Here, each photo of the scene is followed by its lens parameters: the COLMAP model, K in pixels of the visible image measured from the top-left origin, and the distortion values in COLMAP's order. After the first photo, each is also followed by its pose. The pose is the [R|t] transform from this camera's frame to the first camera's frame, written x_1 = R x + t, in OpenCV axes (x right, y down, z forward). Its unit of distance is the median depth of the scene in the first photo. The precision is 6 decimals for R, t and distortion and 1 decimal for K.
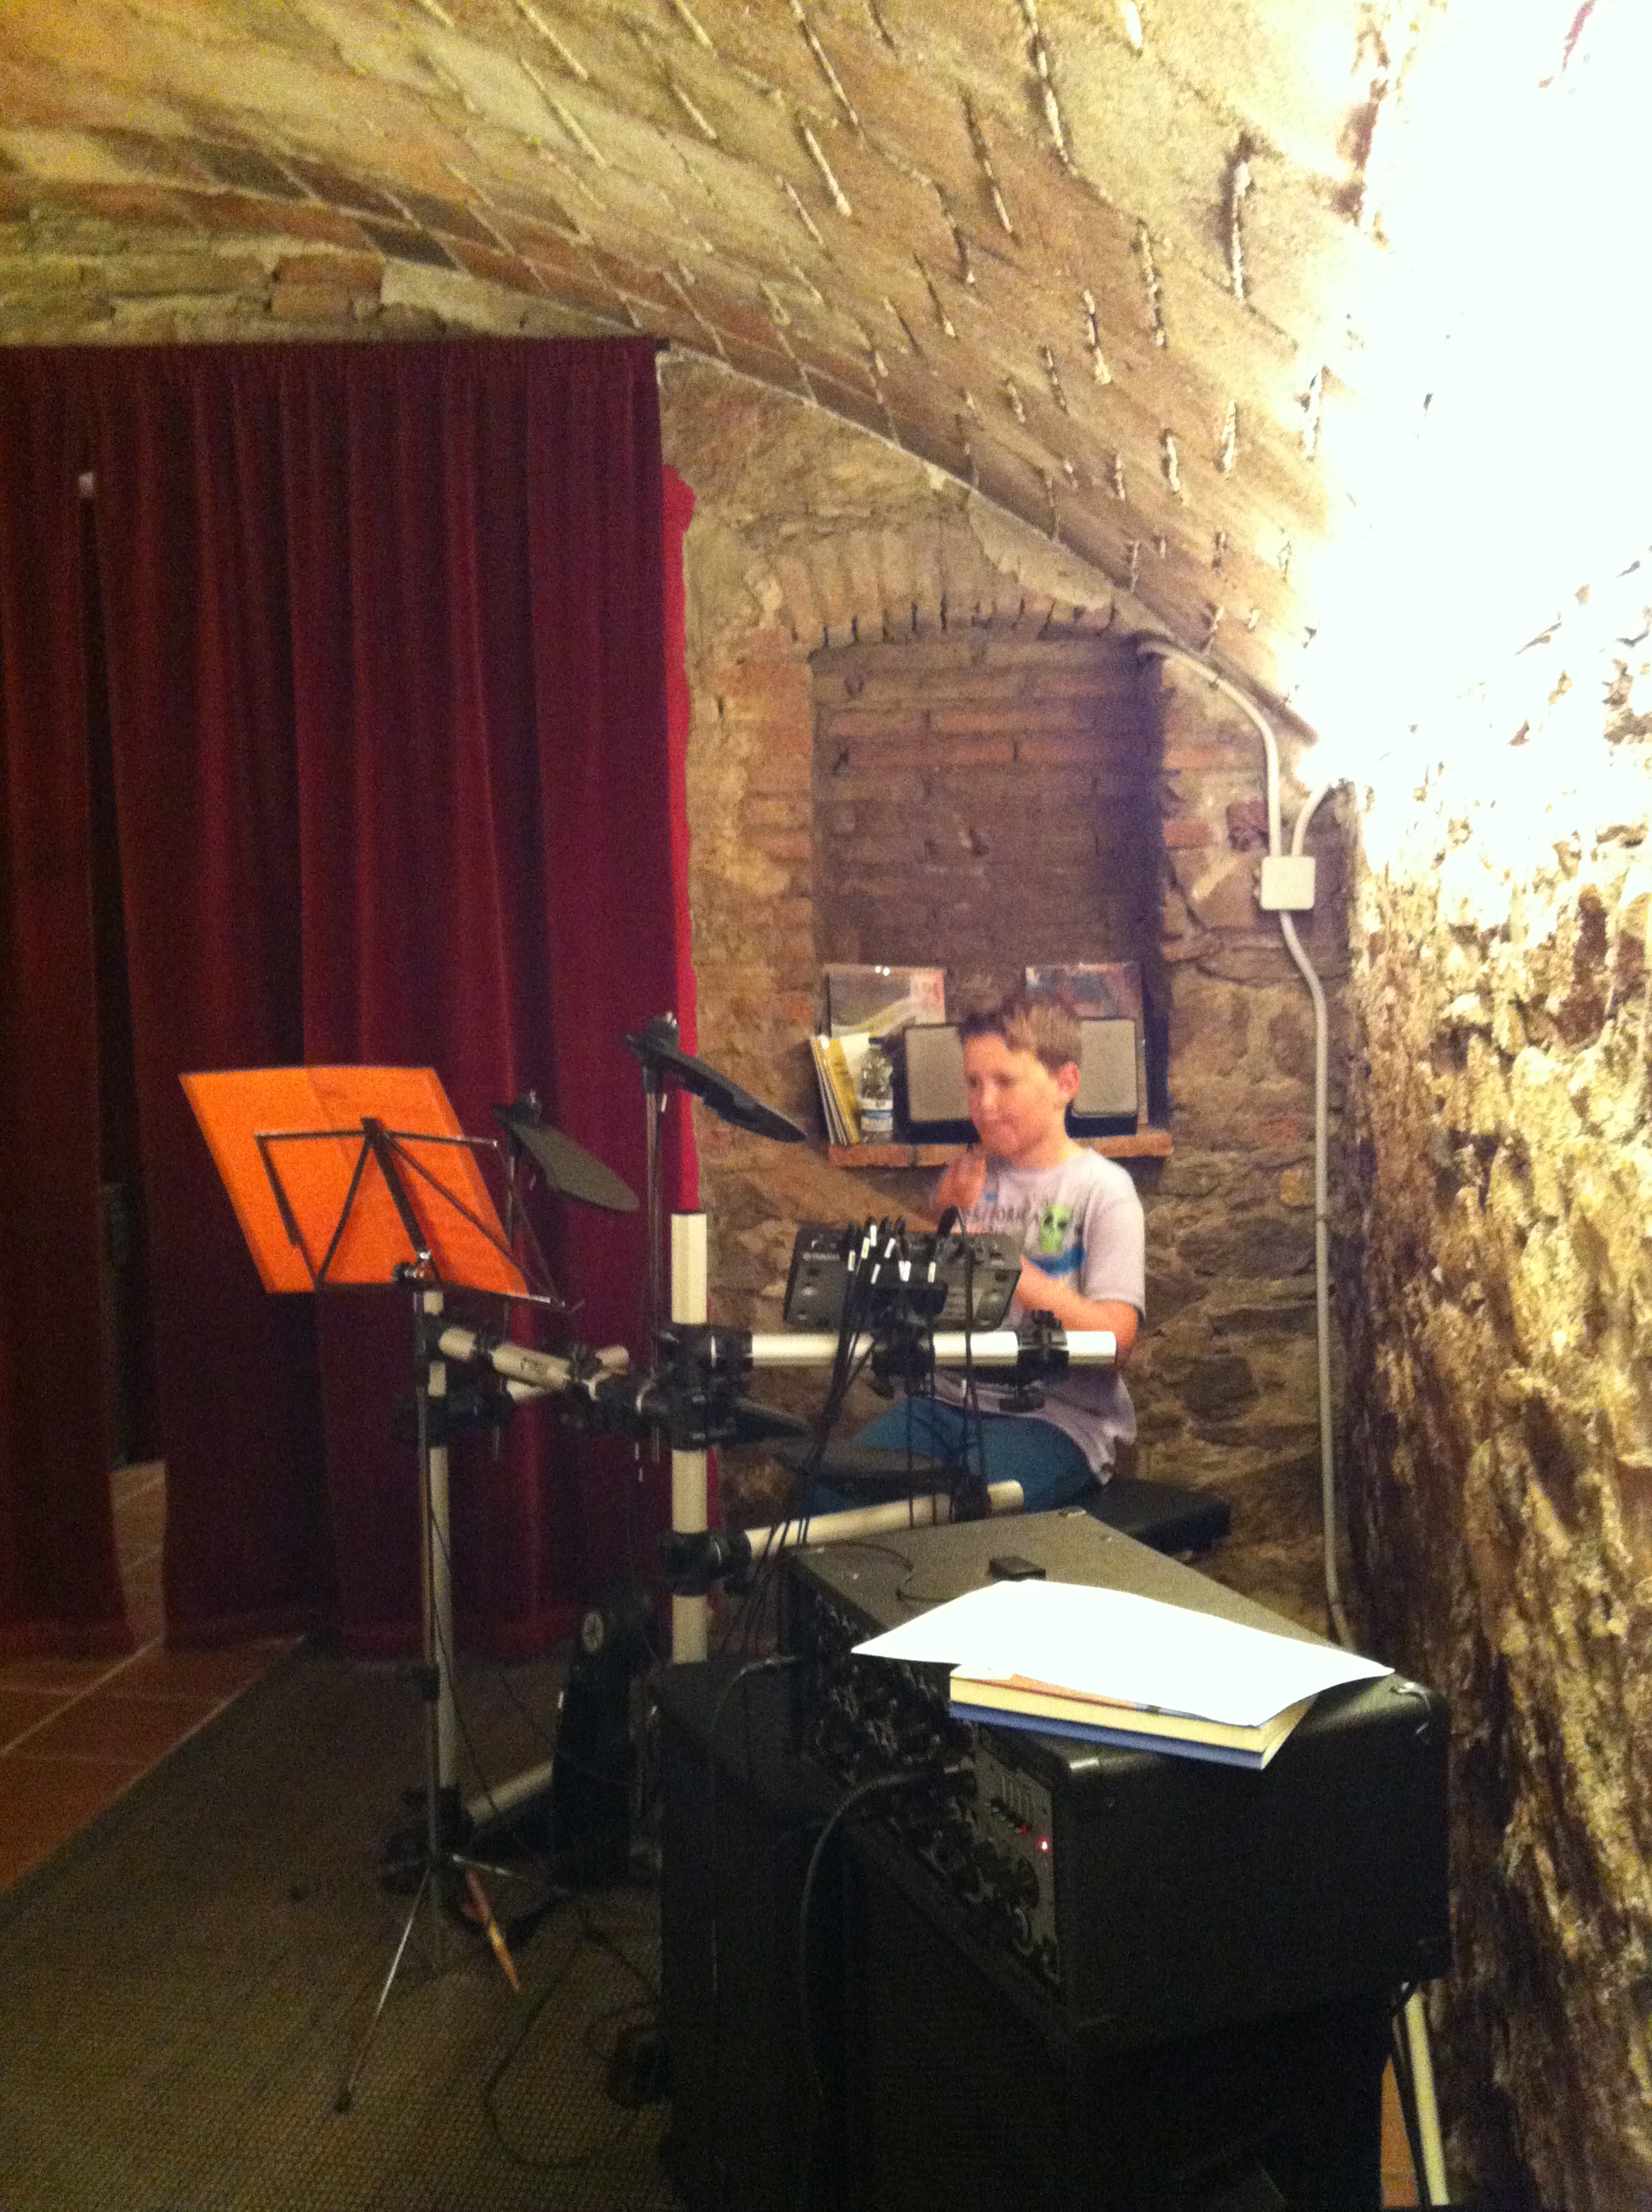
lens RADIAL K [[2102.6, 0, 798.9], [0, 2102.6, 1105.0], [0, 0, 1]] dist [0.147090, -0.294149]
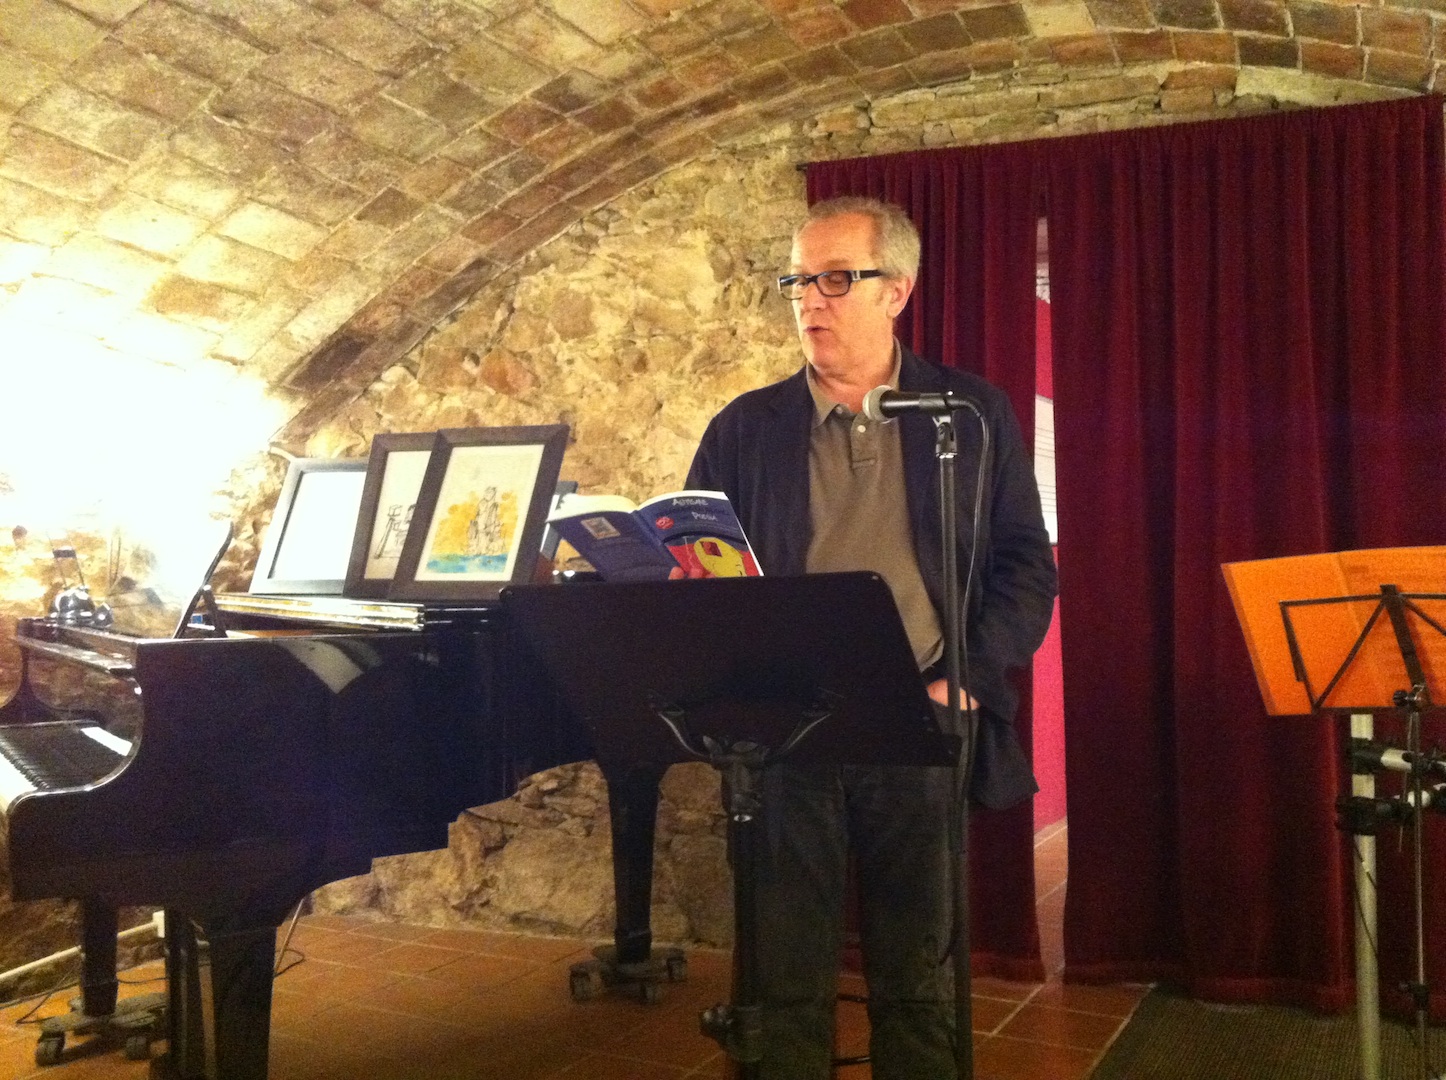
lens RADIAL K [[1374.6, 0, 730.9], [0, 1374.6, 529.4], [0, 0, 1]] dist [0.147090, -0.294149]
pose [[0.955254, -0.003965, -0.295761, -0.245766], [-0.030871, 0.993113, -0.113023, 0.062810], [0.294173, 0.117097, 0.948552, -0.031302]]
